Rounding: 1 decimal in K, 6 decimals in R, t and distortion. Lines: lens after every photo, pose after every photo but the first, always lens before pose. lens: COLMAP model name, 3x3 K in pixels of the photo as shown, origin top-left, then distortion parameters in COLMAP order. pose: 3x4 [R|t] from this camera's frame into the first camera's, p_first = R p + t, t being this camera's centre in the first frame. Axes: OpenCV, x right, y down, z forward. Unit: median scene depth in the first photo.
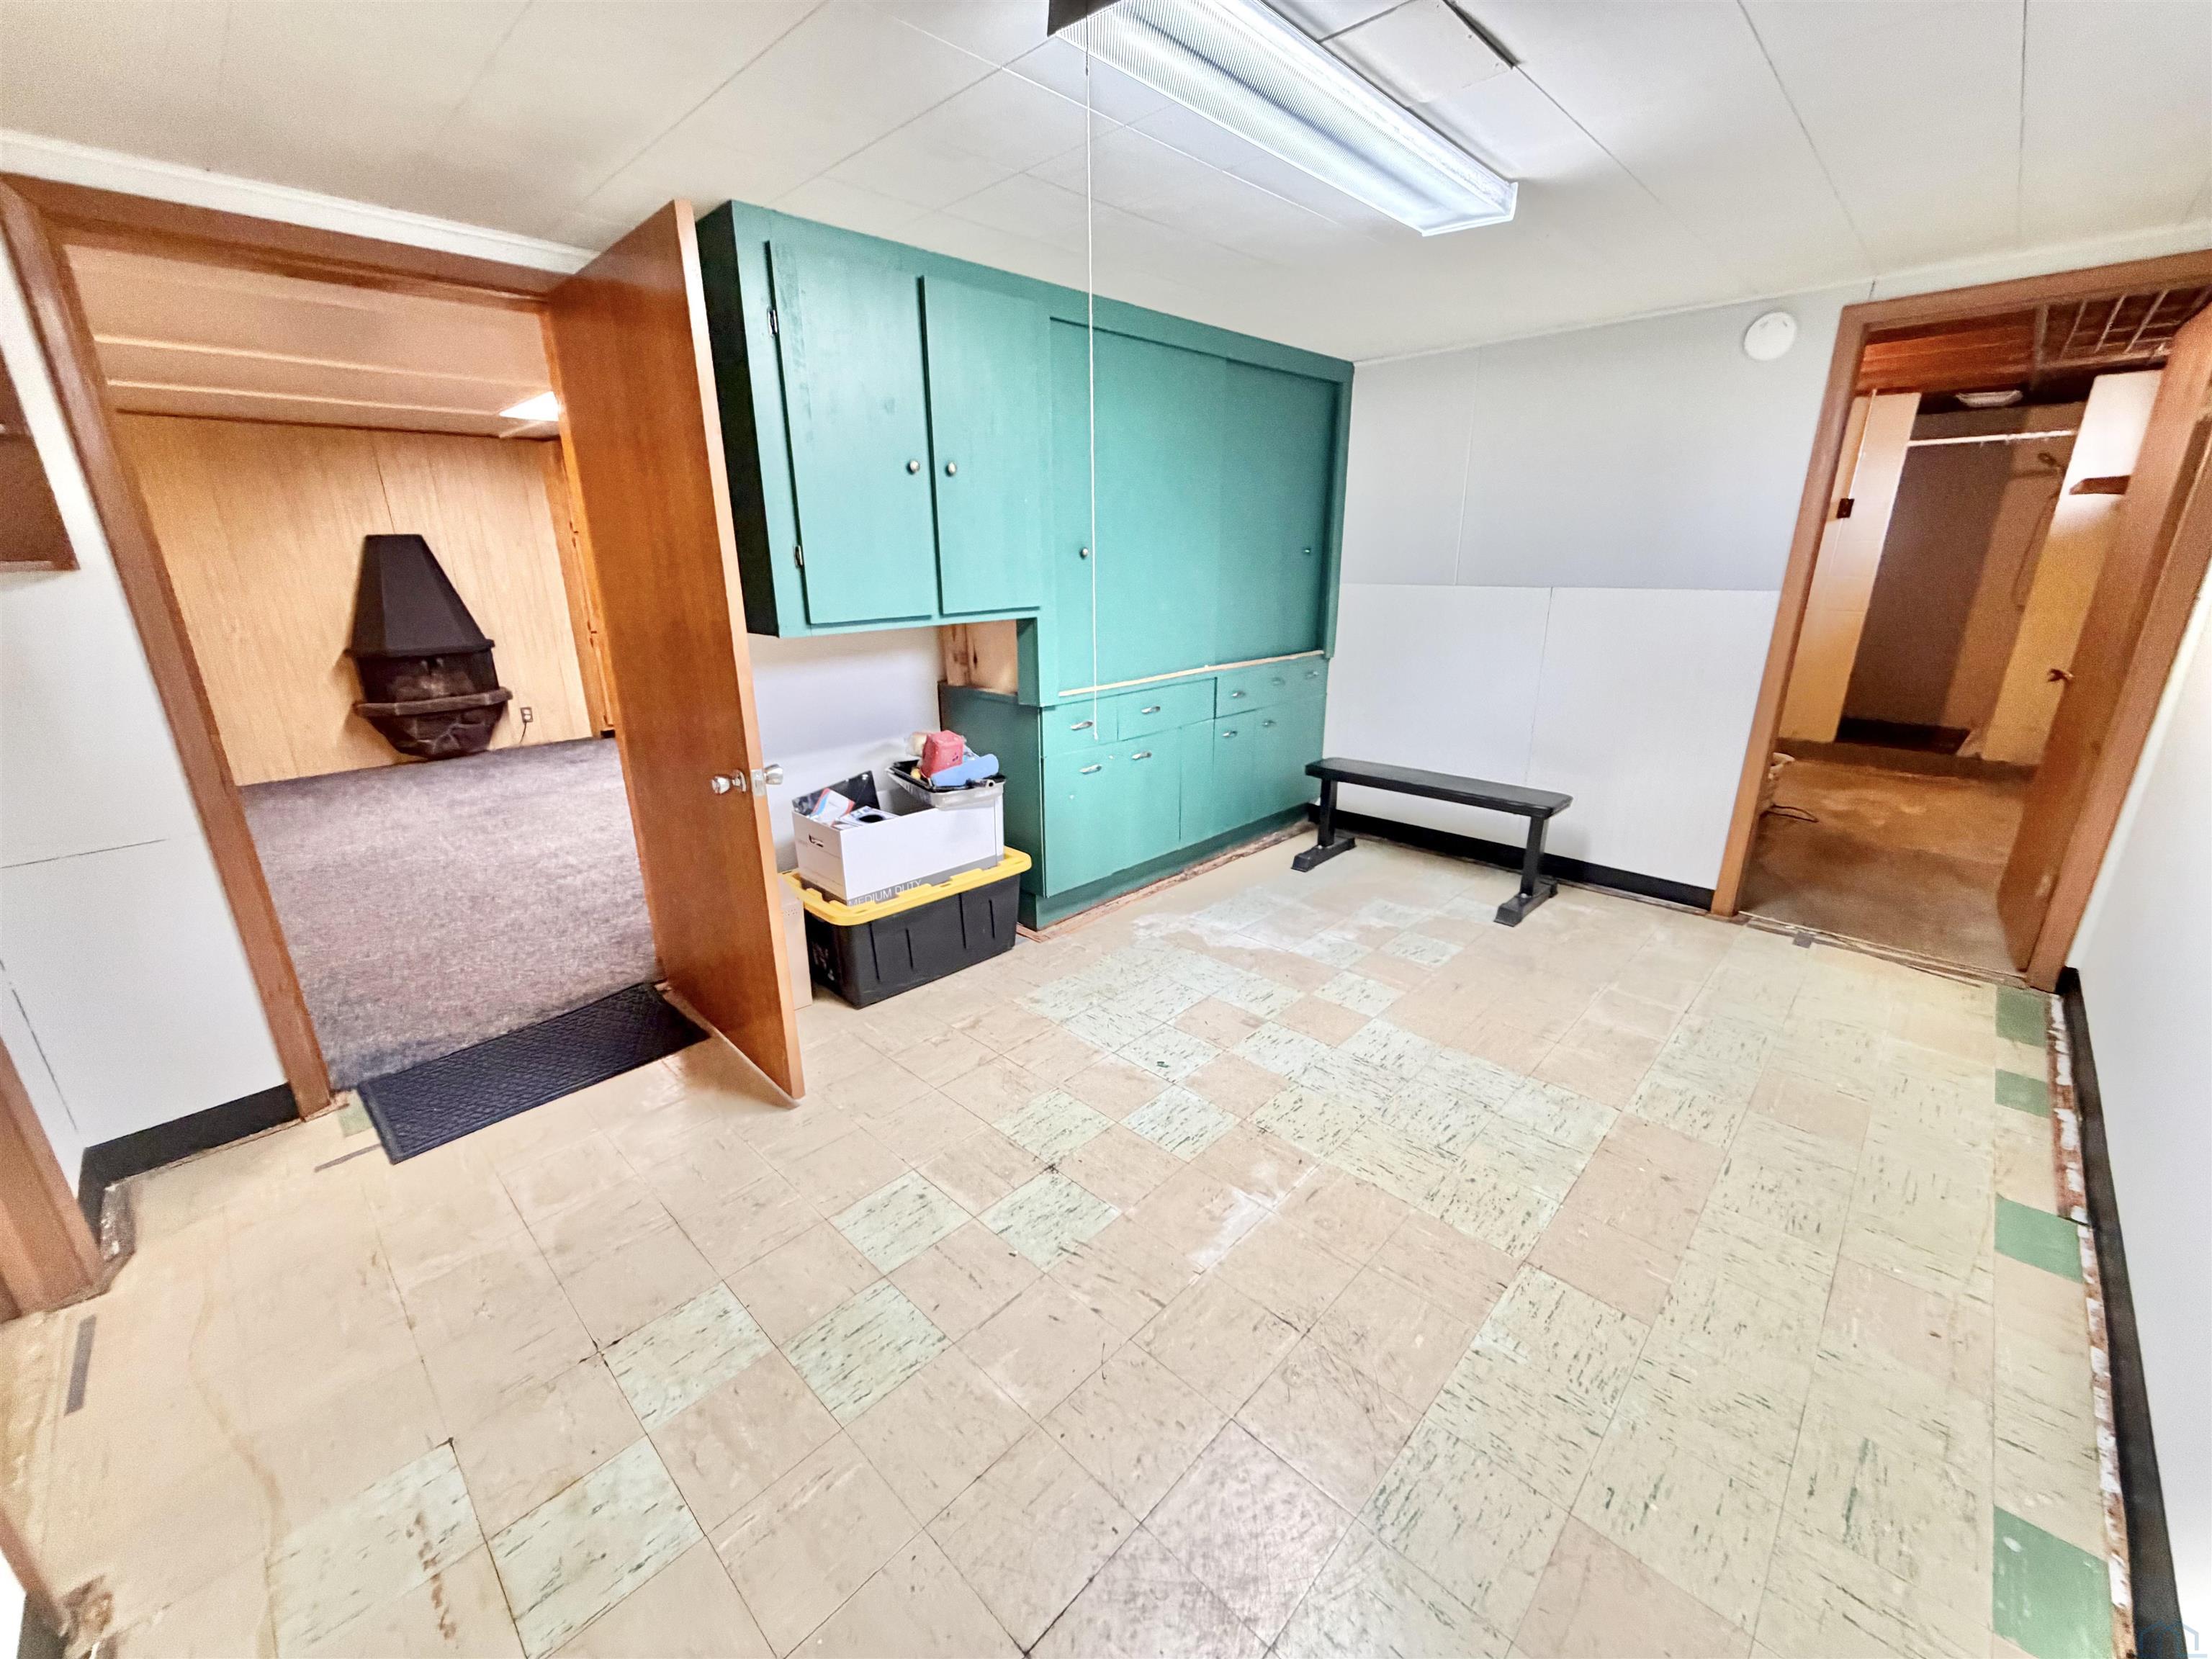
lens RADIAL K [[885.2, 0, 1095.8], [0, 885.2, 835.1], [0, 0, 1]] dist [0.002294, -0.000691]
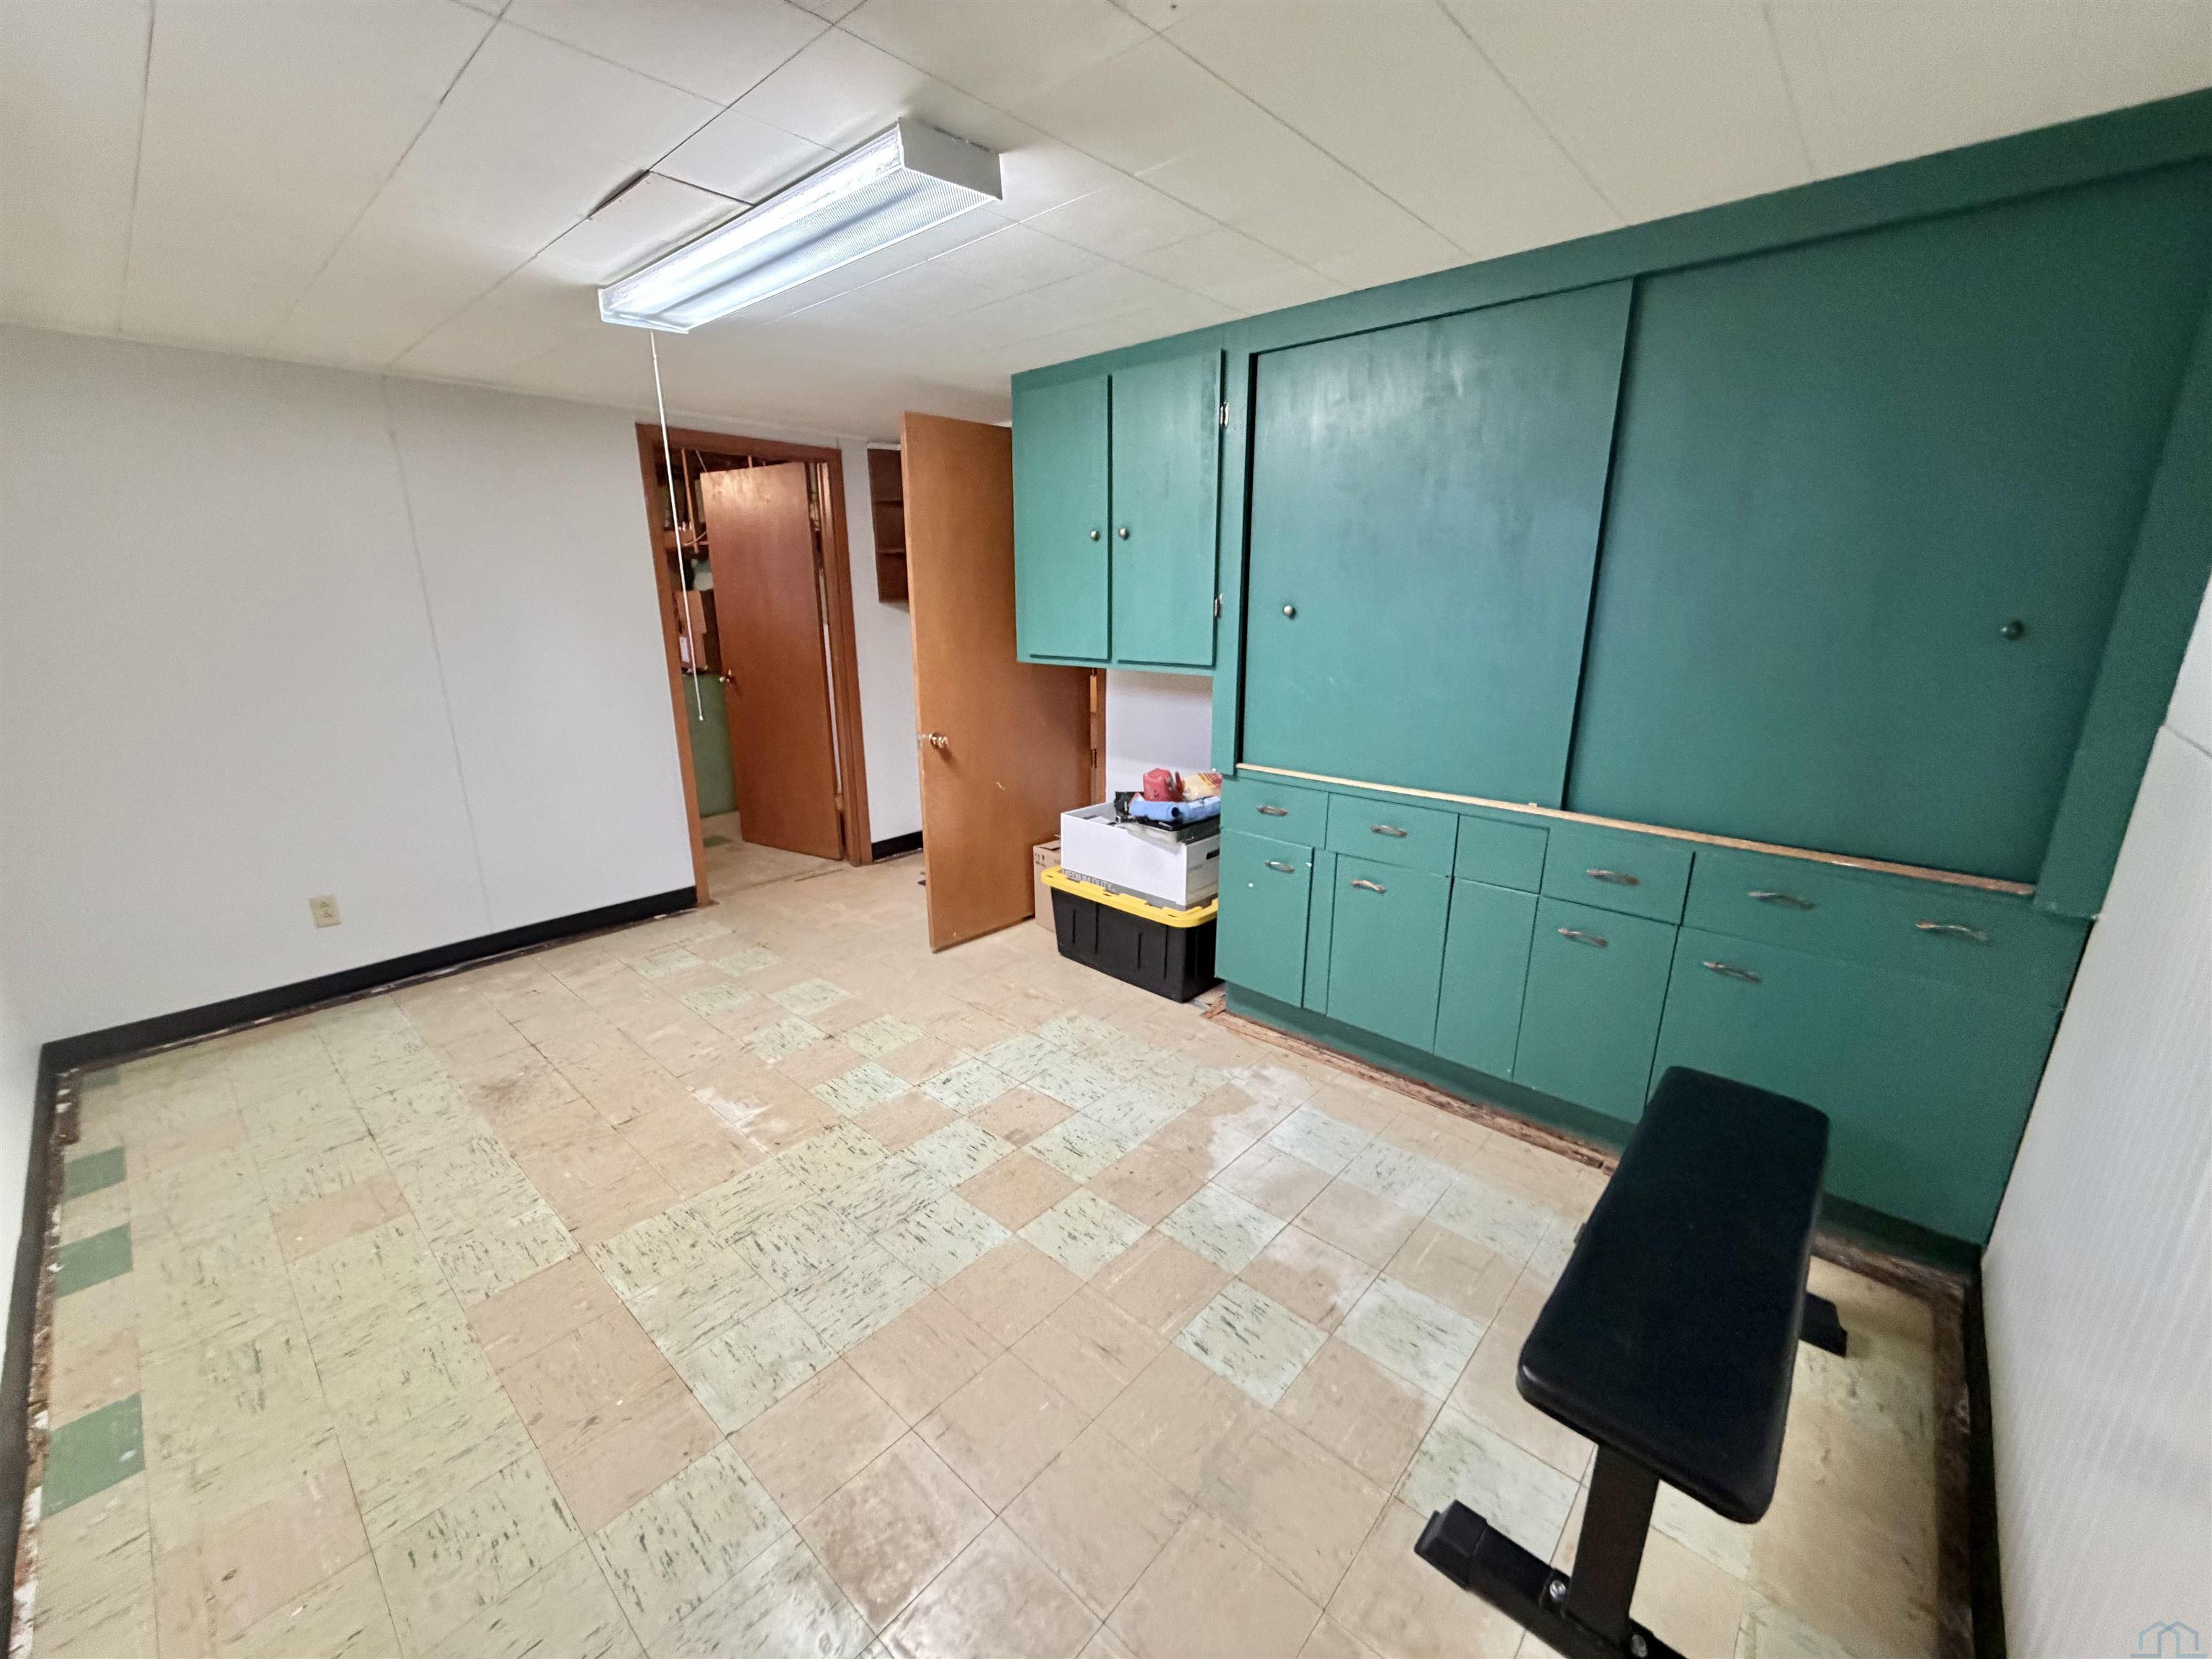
lens RADIAL K [[885.2, 0, 1099.6], [0, 885.2, 830.0], [0, 0, 1]] dist [0.002294, -0.000691]
pose [[0.032959, 0.275294, -0.960795, 1.115058], [-0.307899, 0.917360, 0.252287, -0.376359], [0.950848, 0.287513, 0.114998, 1.043829]]
